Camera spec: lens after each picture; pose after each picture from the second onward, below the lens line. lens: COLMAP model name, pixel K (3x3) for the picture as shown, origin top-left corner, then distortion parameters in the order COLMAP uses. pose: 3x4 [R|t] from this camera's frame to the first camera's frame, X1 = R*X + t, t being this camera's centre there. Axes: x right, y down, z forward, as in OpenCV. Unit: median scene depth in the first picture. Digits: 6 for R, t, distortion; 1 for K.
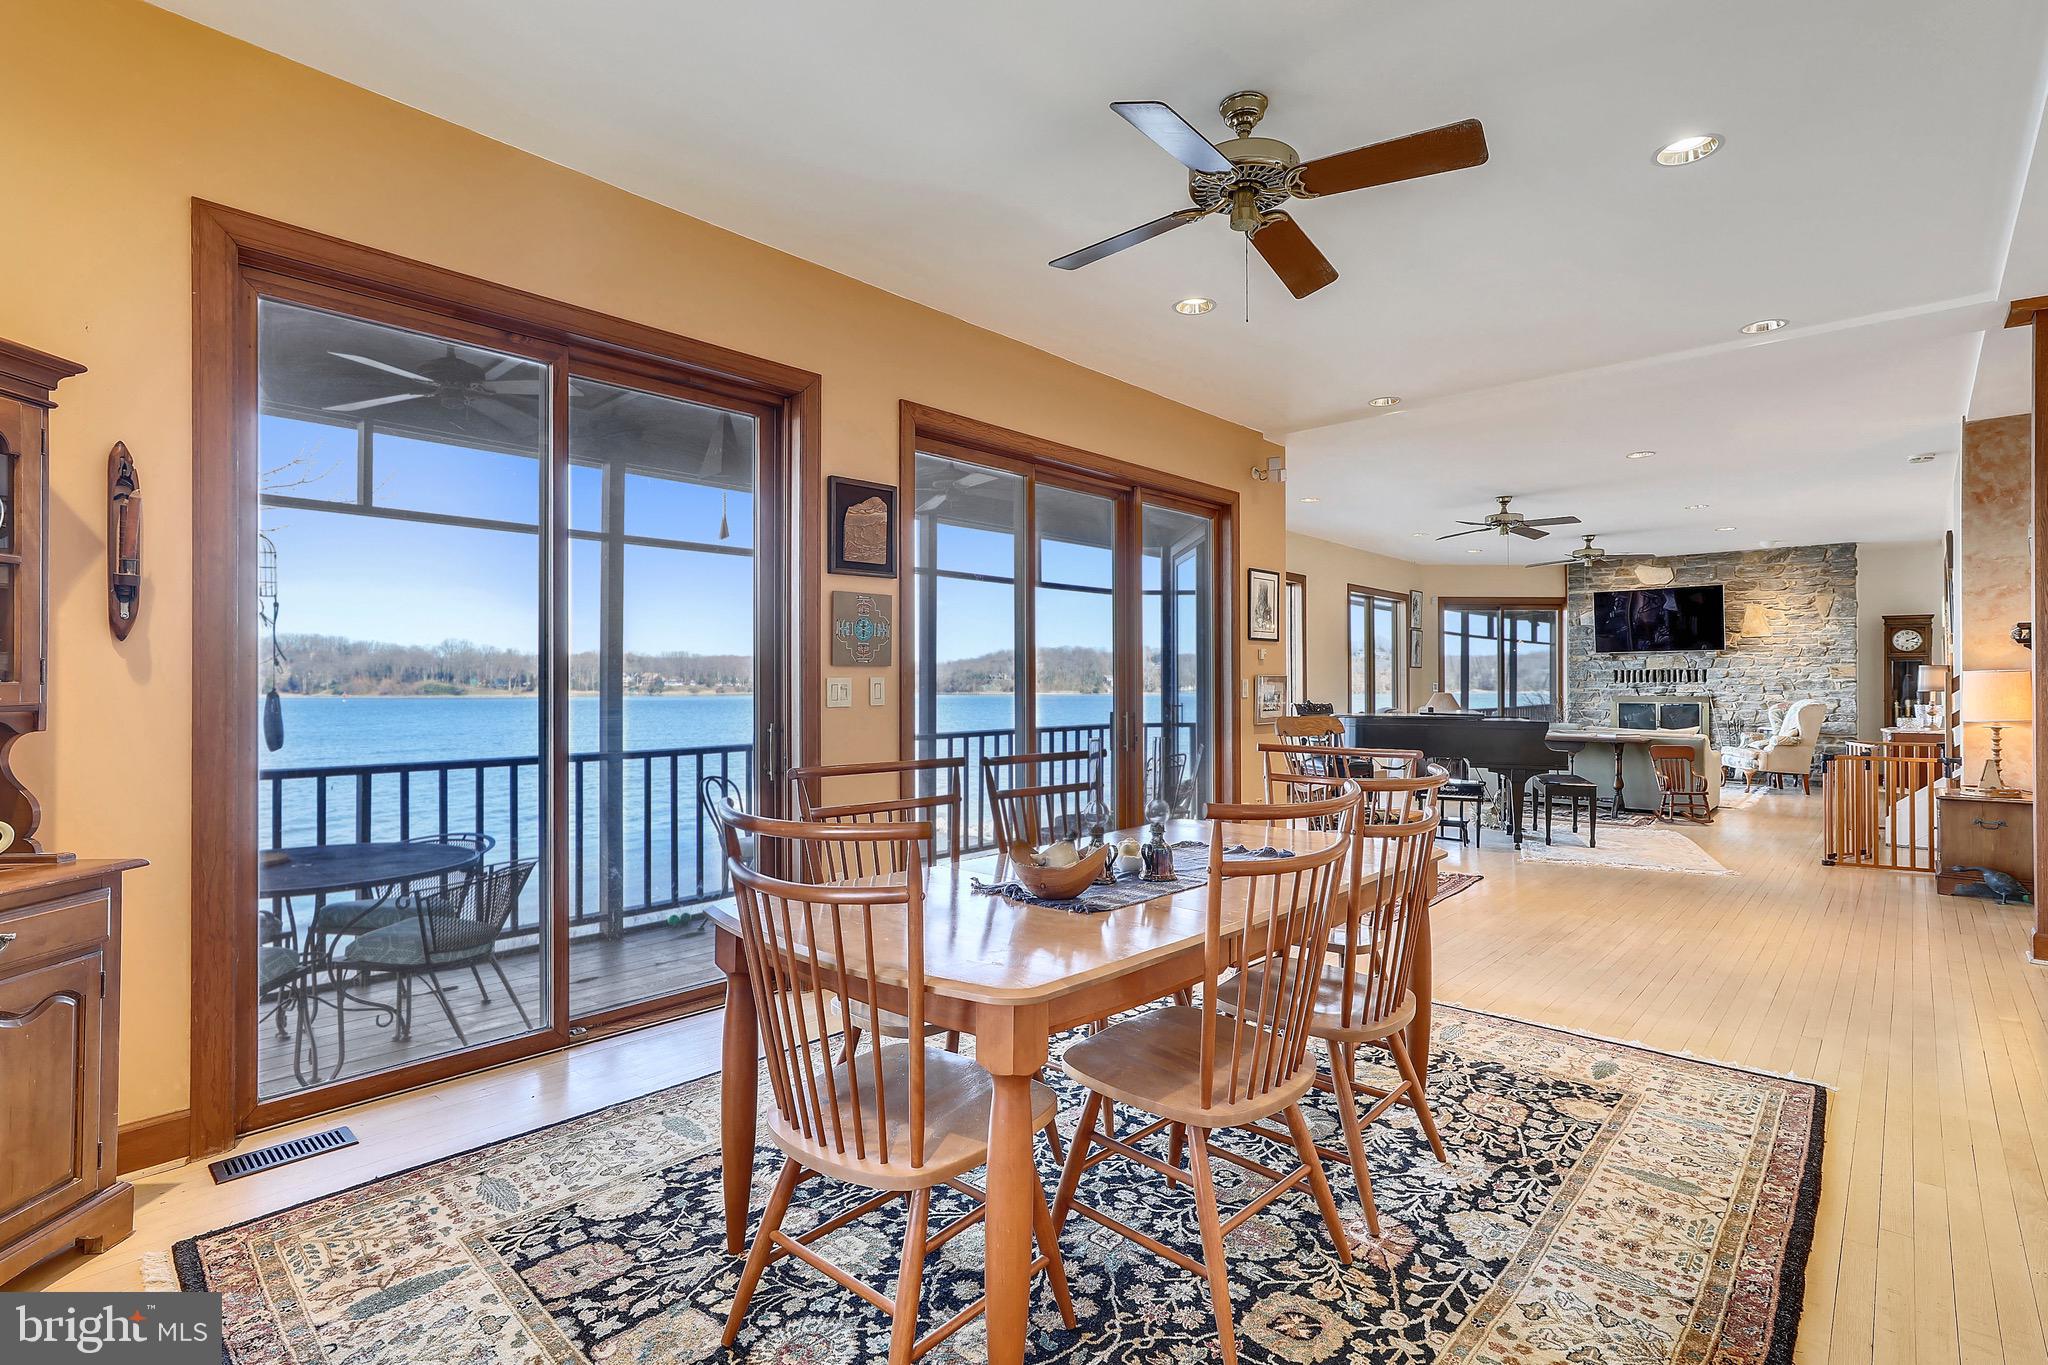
lens RADIAL K [[989.5, 0, 1043.2], [0, 989.5, 687.0], [0, 0, 1]] dist [-0.002596, 0.003140]
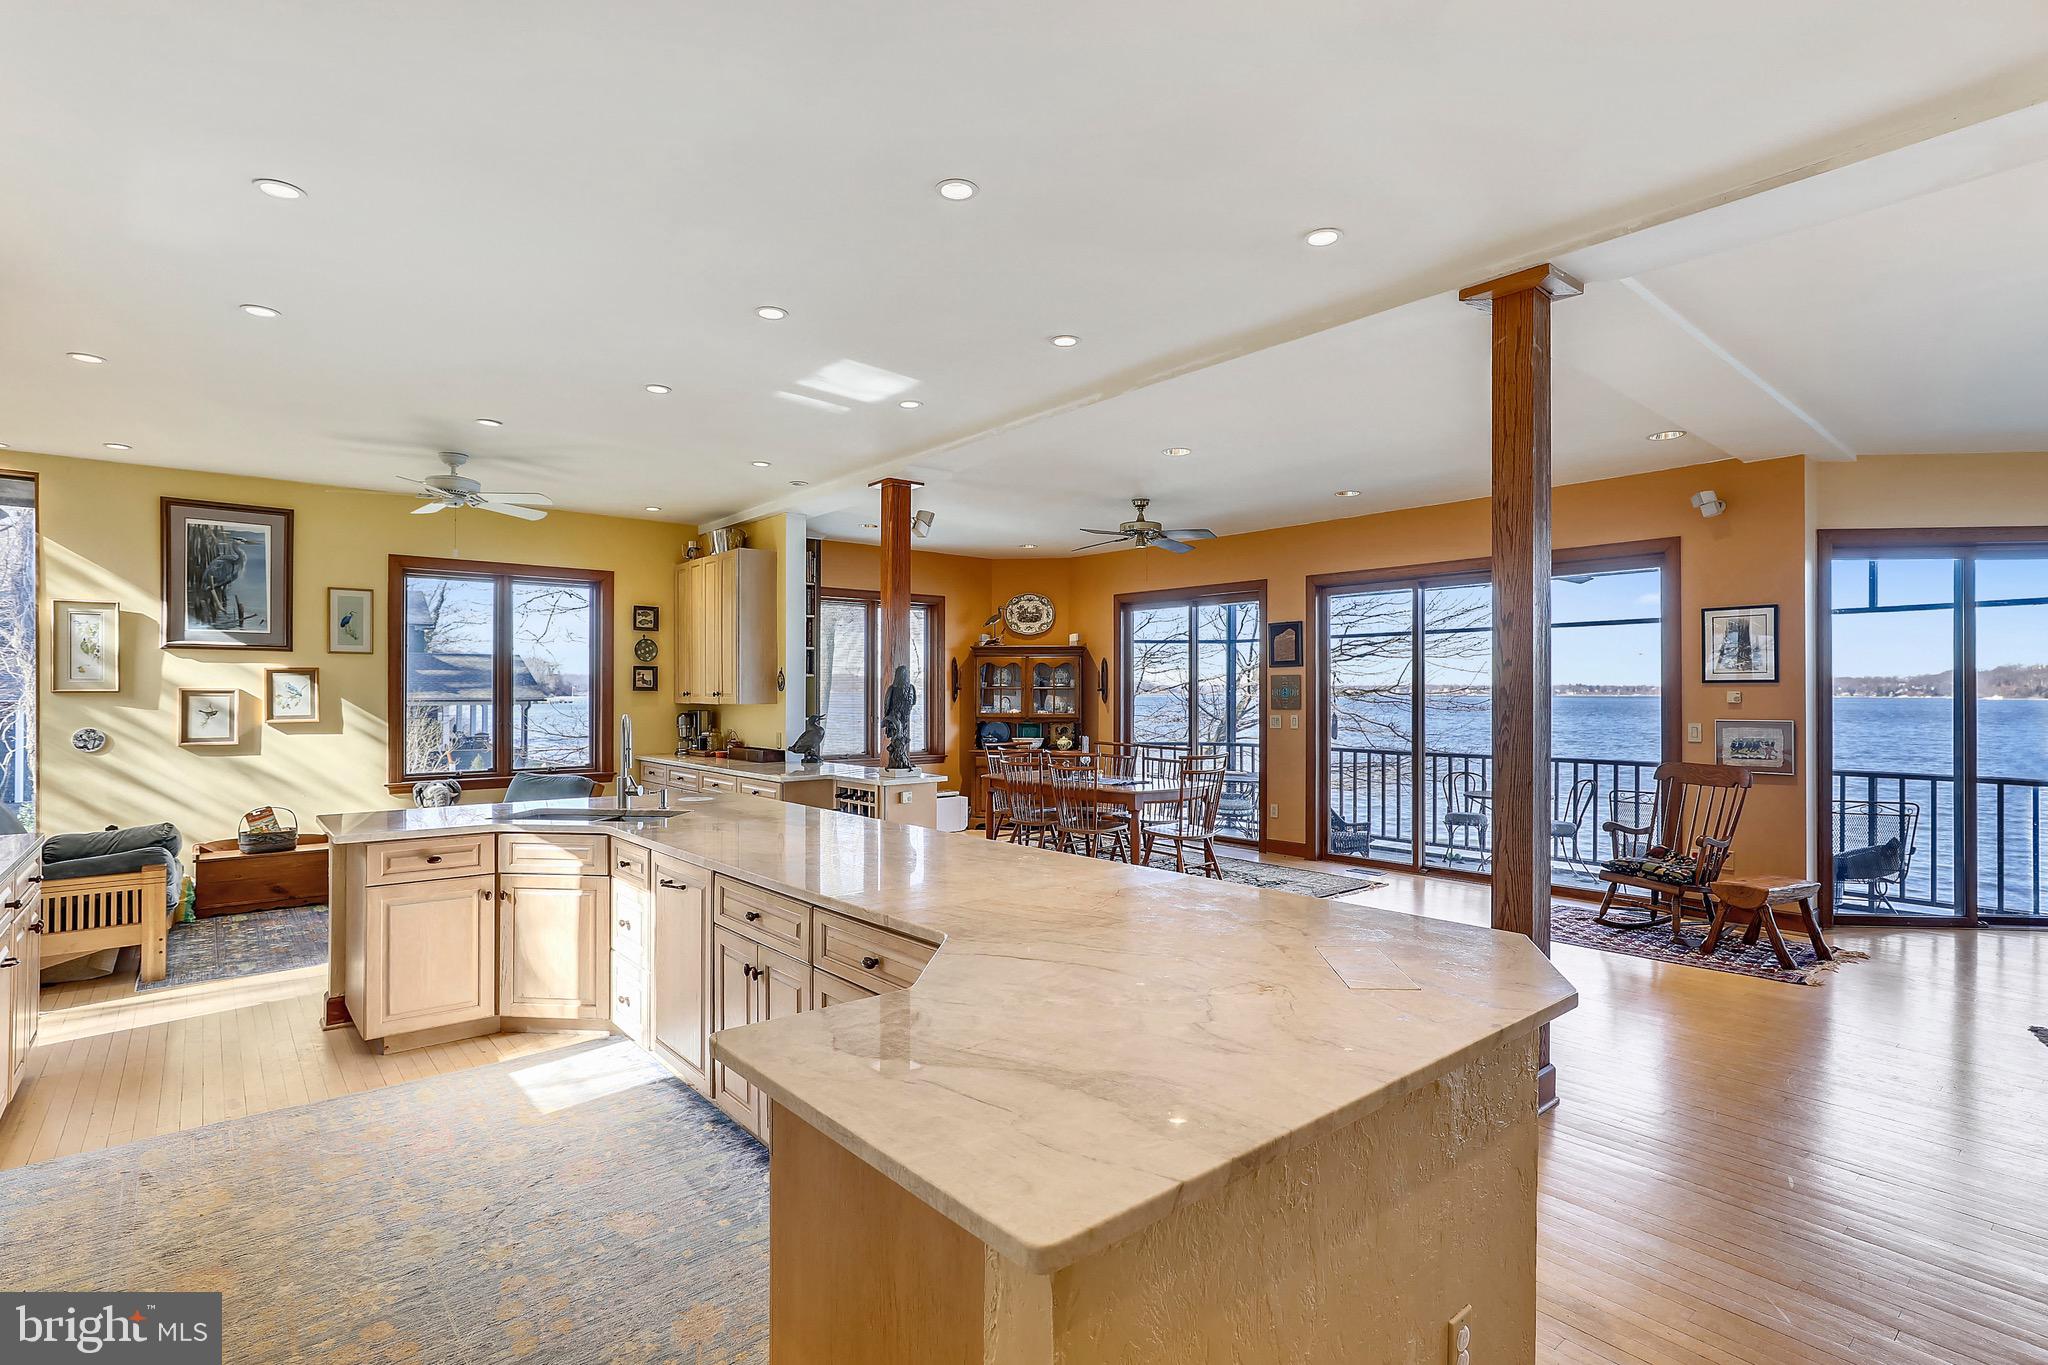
lens RADIAL K [[989.5, 0, 1031.1], [0, 989.5, 700.3], [0, 0, 1]] dist [-0.002596, 0.003140]
pose [[-0.146142, 0.011231, -0.989200, 1.220452], [-0.001205, 0.999933, 0.011531, -0.039711], [0.989263, 0.002877, -0.146118, 0.475256]]
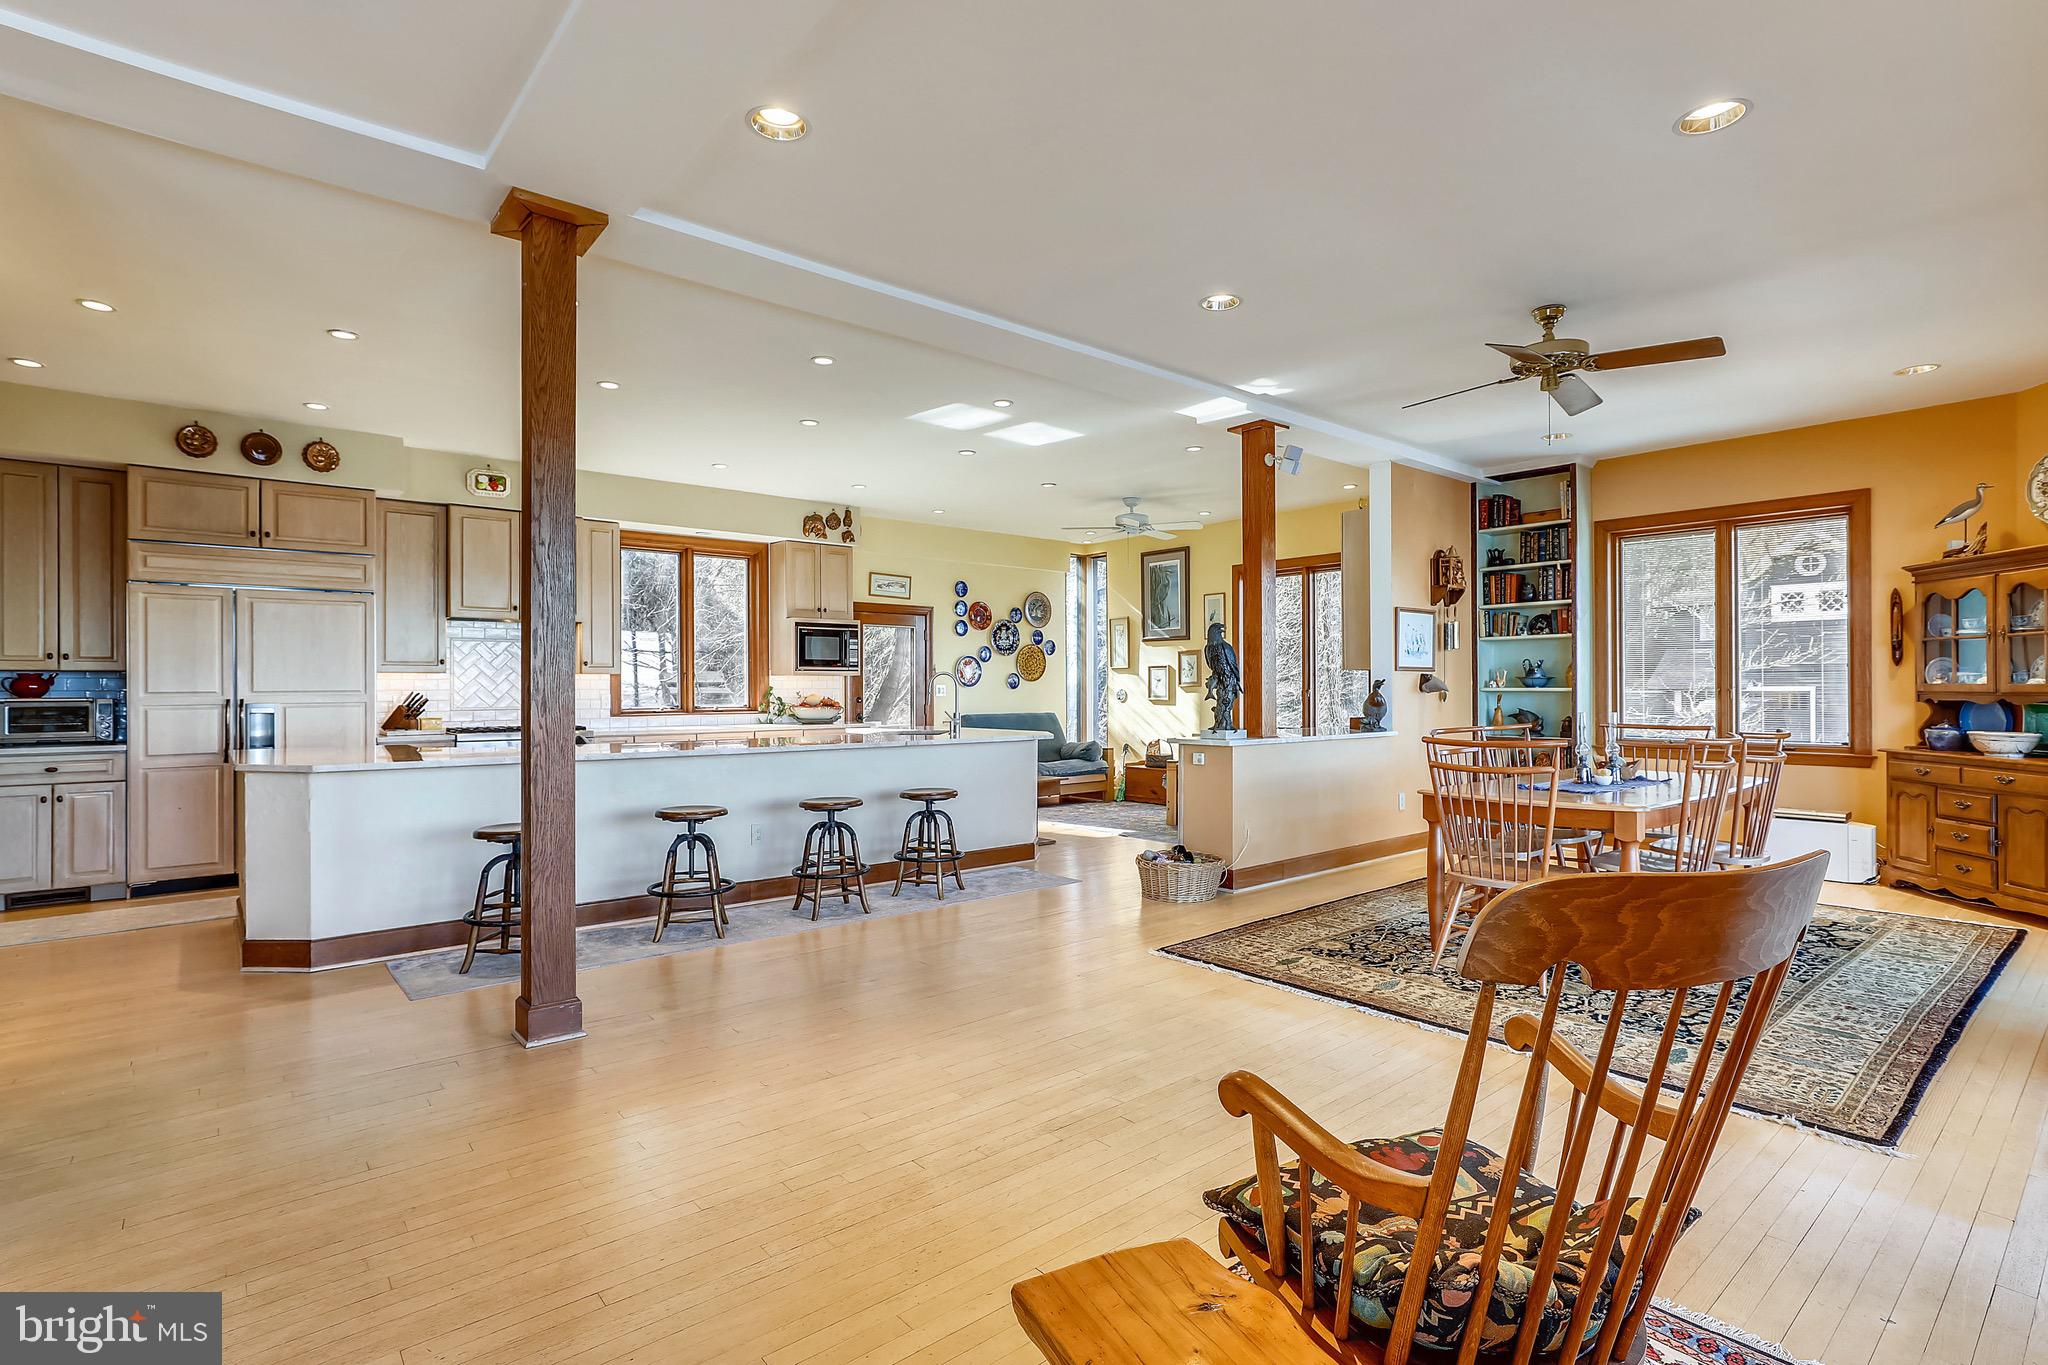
lens RADIAL K [[989.5, 0, 1027.4], [0, 989.5, 686.5], [0, 0, 1]] dist [-0.002596, 0.003140]
pose [[-0.990043, 0.005990, 0.140640, 0.345270], [0.005893, 0.999982, -0.001107, -0.003150], [-0.140645, -0.000267, -0.990060, 1.148377]]
